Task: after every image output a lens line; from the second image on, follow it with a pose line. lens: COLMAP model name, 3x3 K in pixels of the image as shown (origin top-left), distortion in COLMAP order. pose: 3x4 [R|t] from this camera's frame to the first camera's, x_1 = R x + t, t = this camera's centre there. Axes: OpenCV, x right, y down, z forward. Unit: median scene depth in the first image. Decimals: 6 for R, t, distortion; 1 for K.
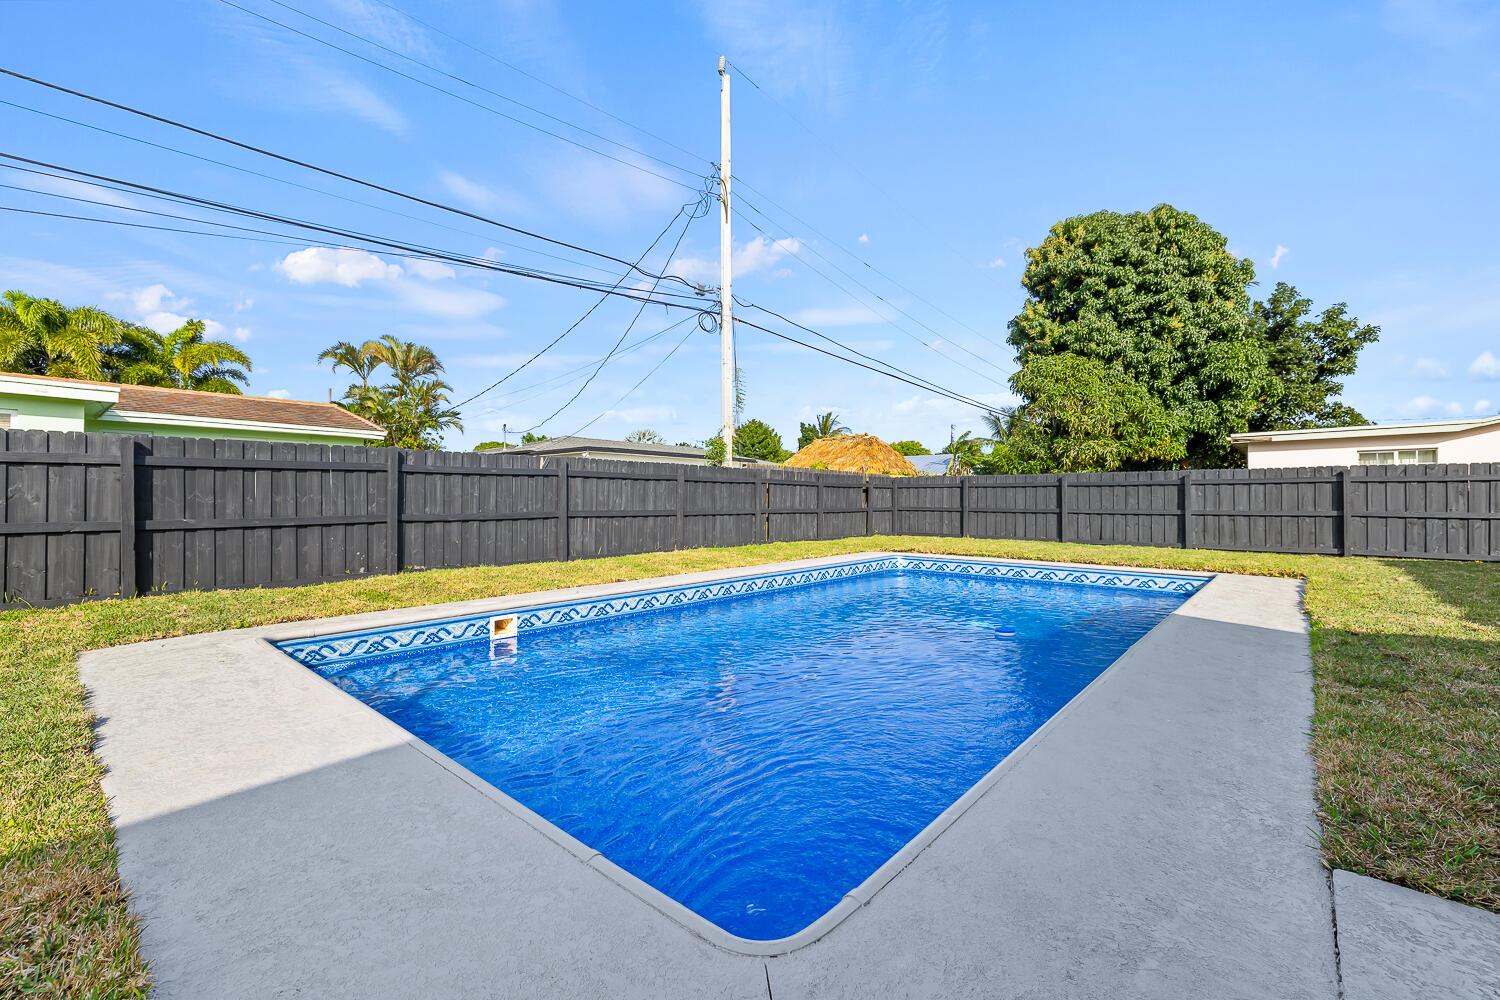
lens RADIAL K [[632.2, 0, 746.0], [0, 632.2, 496.8], [0, 0, 1]] dist [-0.000166, -0.000283]
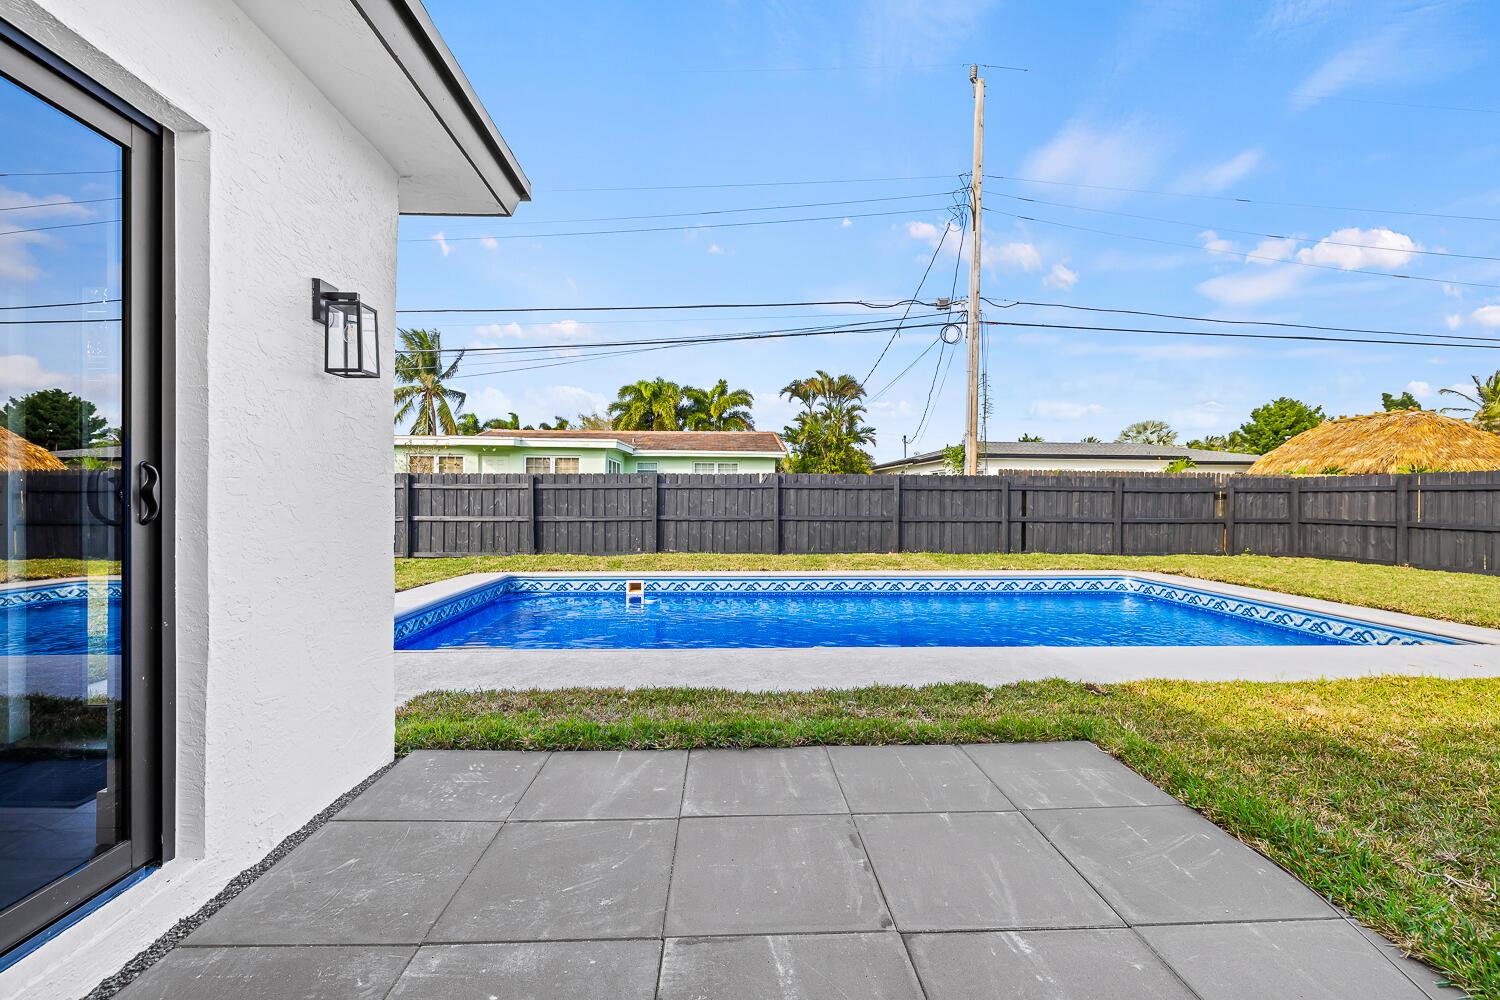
lens RADIAL K [[632.2, 0, 746.0], [0, 632.2, 496.8], [0, 0, 1]] dist [-0.000166, -0.000283]
pose [[0.701221, -0.002960, -0.712938, 0.280385], [-0.000914, 0.999987, -0.005051, -0.003928], [0.712943, 0.004194, 0.701209, 0.027715]]
